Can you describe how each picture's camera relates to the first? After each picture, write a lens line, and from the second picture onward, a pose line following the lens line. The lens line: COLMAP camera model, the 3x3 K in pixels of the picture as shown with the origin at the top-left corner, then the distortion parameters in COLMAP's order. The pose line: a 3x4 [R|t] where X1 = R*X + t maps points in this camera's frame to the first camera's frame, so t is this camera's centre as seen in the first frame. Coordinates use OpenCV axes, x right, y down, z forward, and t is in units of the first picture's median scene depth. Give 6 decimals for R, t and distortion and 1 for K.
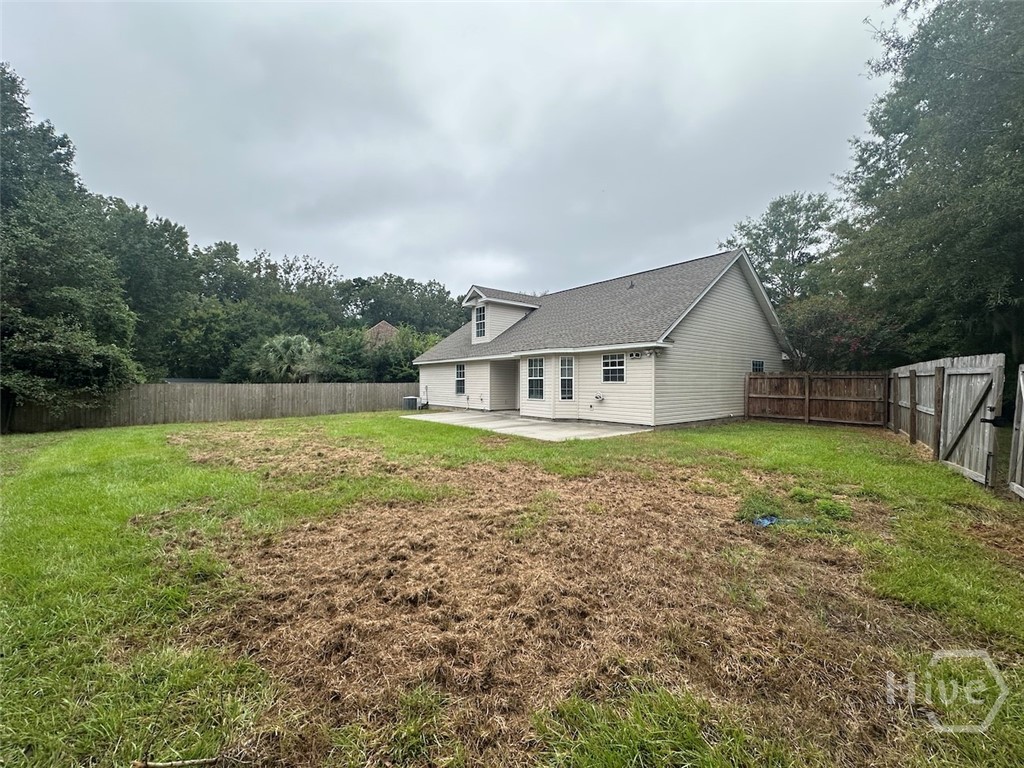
lens RADIAL K [[409.7, 0, 513.4], [0, 409.7, 378.9], [0, 0, 1]] dist [-0.003621, 0.001306]
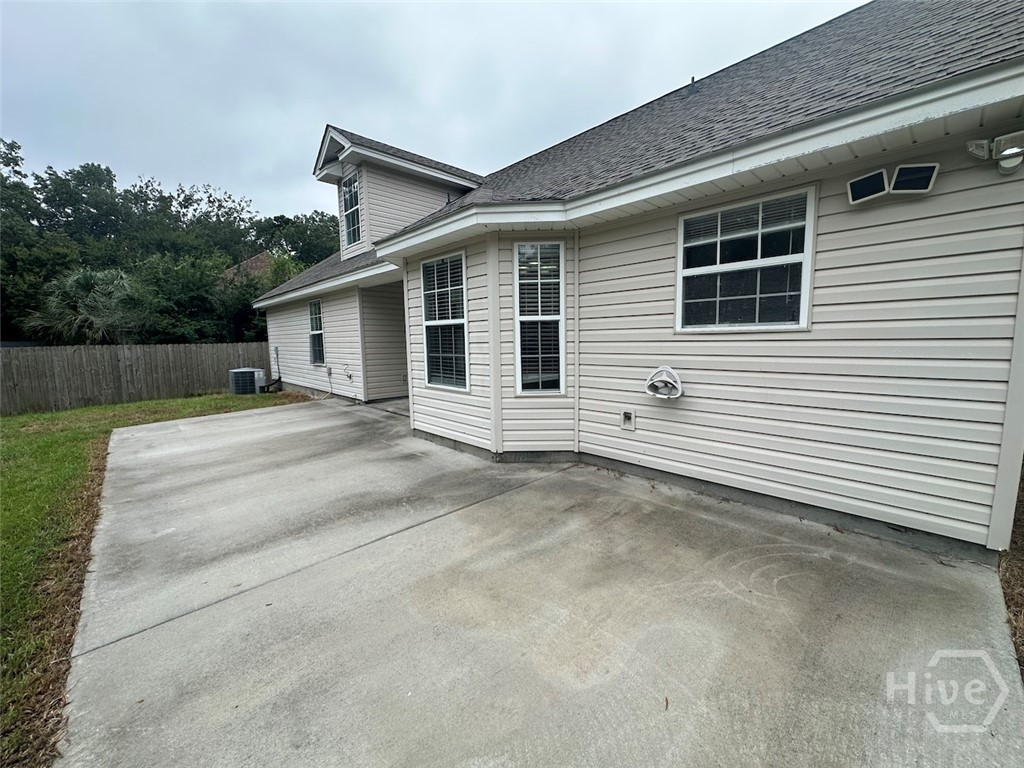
lens RADIAL K [[409.7, 0, 516.5], [0, 409.7, 382.3], [0, 0, 1]] dist [-0.003621, 0.001306]
pose [[0.995183, -0.027907, 0.093975, 0.083218], [0.016893, 0.993104, 0.116017, 0.008982], [-0.096565, -0.113871, 0.988792, 0.693855]]
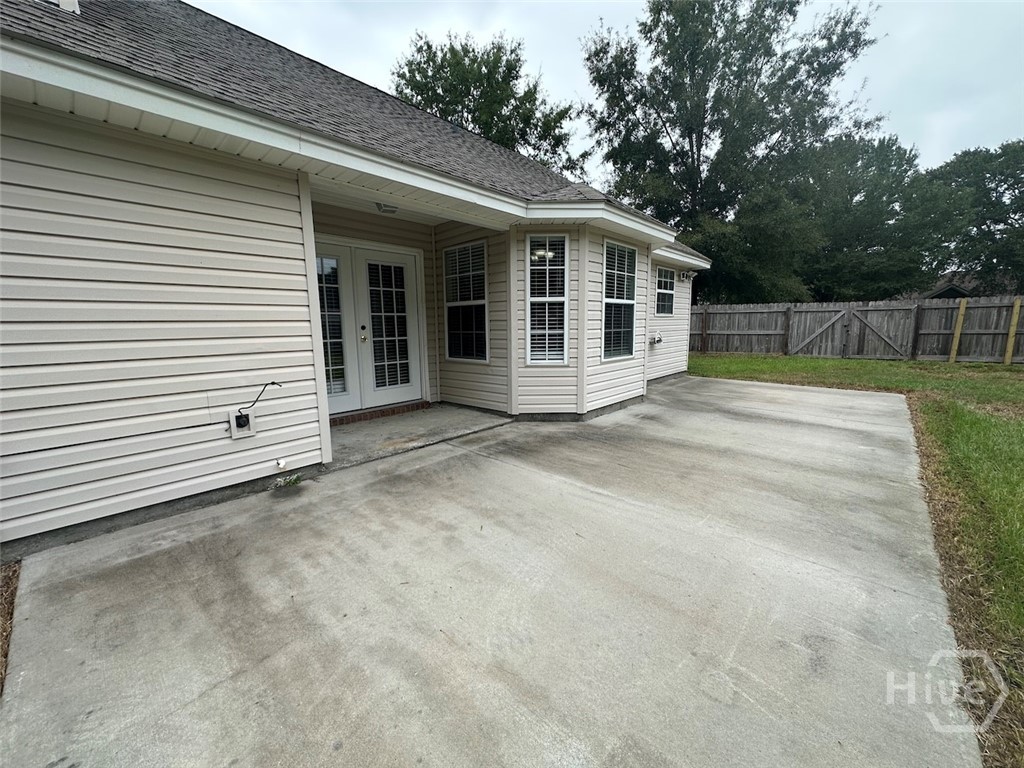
lens RADIAL K [[409.7, 0, 508.1], [0, 409.7, 380.5], [0, 0, 1]] dist [-0.003621, 0.001306]
pose [[-0.157439, -0.135847, 0.978140, -0.317714], [0.004187, 0.990392, 0.138222, 0.018276], [-0.987520, 0.025857, -0.155358, 1.207017]]
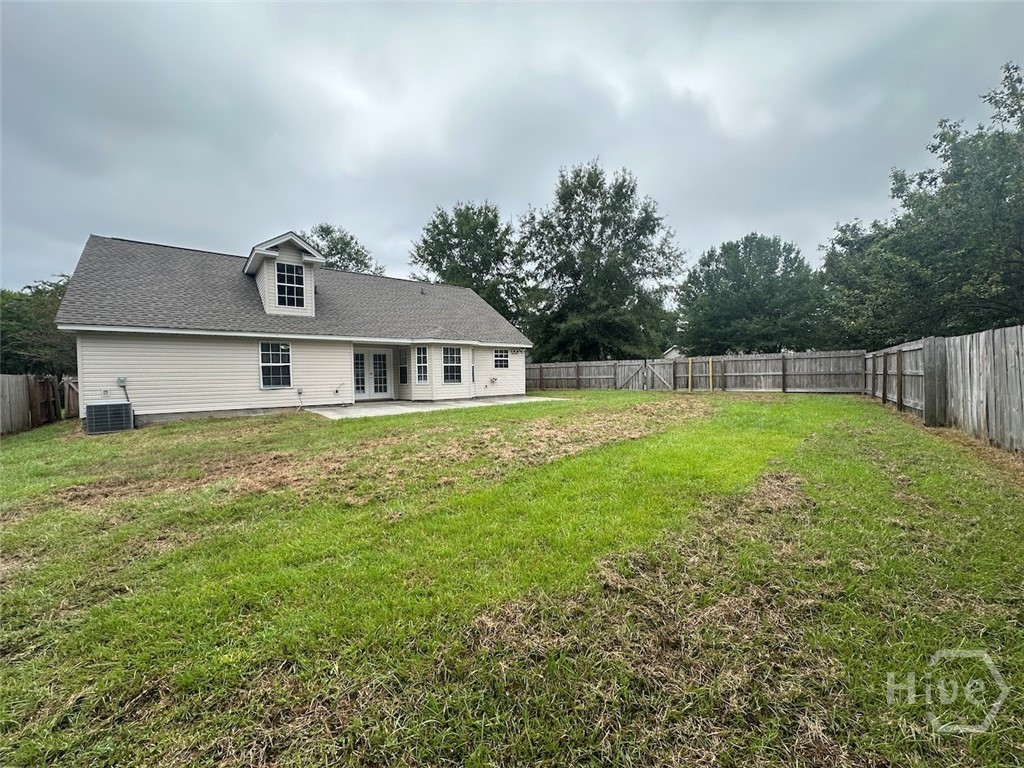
lens RADIAL K [[409.7, 0, 514.5], [0, 409.7, 381.5], [0, 0, 1]] dist [-0.003621, 0.001306]
pose [[-0.013668, -0.014882, 0.999796, -1.124297], [0.010861, 0.999828, 0.015031, 0.030531], [-0.999848, 0.011064, -0.013504, 0.876625]]
